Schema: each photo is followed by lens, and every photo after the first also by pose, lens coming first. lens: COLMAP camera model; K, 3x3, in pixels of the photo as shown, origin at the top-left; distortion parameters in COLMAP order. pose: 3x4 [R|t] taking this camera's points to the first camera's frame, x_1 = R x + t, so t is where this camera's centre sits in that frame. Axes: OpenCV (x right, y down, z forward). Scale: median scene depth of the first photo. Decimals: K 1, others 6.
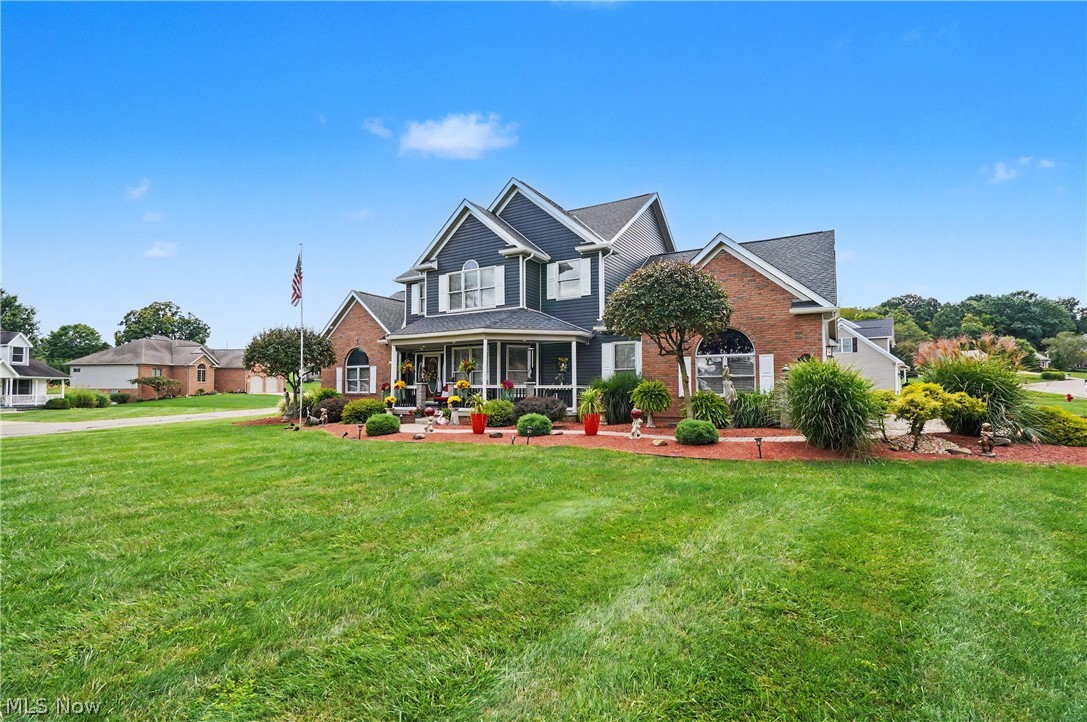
lens RADIAL K [[492.7, 0, 540.1], [0, 492.7, 364.7], [0, 0, 1]] dist [0.004649, 0.000595]
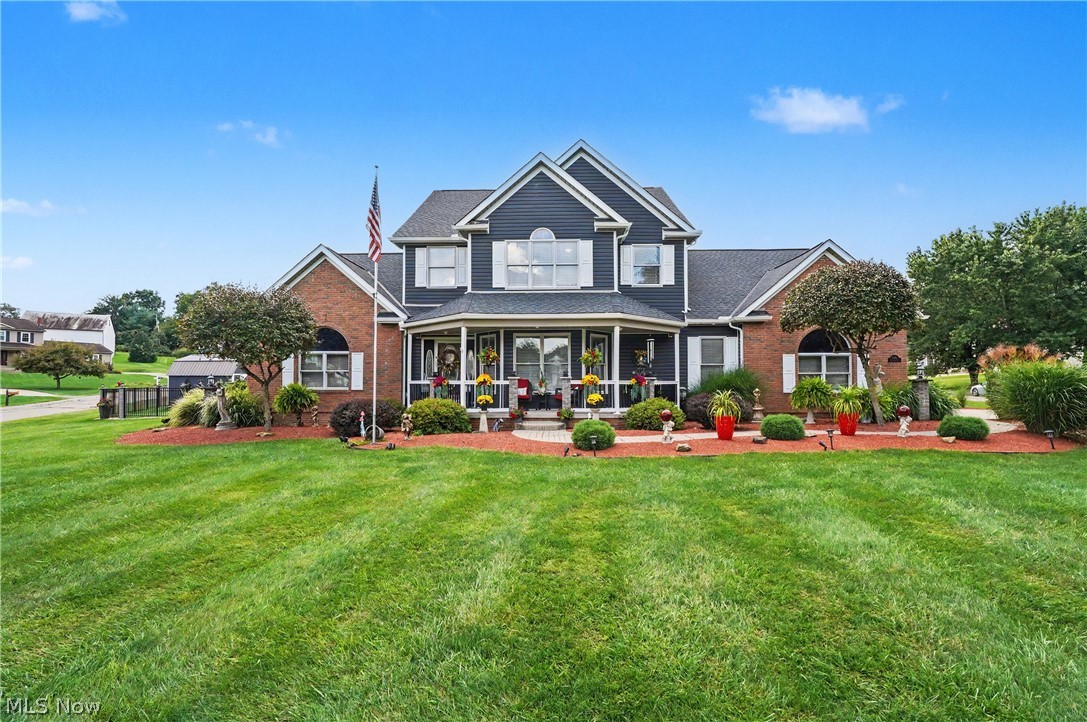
lens RADIAL K [[492.7, 0, 543.4], [0, 492.7, 360.4], [0, 0, 1]] dist [0.004649, 0.000595]
pose [[0.886461, 0.025922, 0.462077, -0.534738], [-0.026061, 0.999642, -0.006082, 0.013927], [-0.462070, -0.006651, 0.886819, 0.279637]]
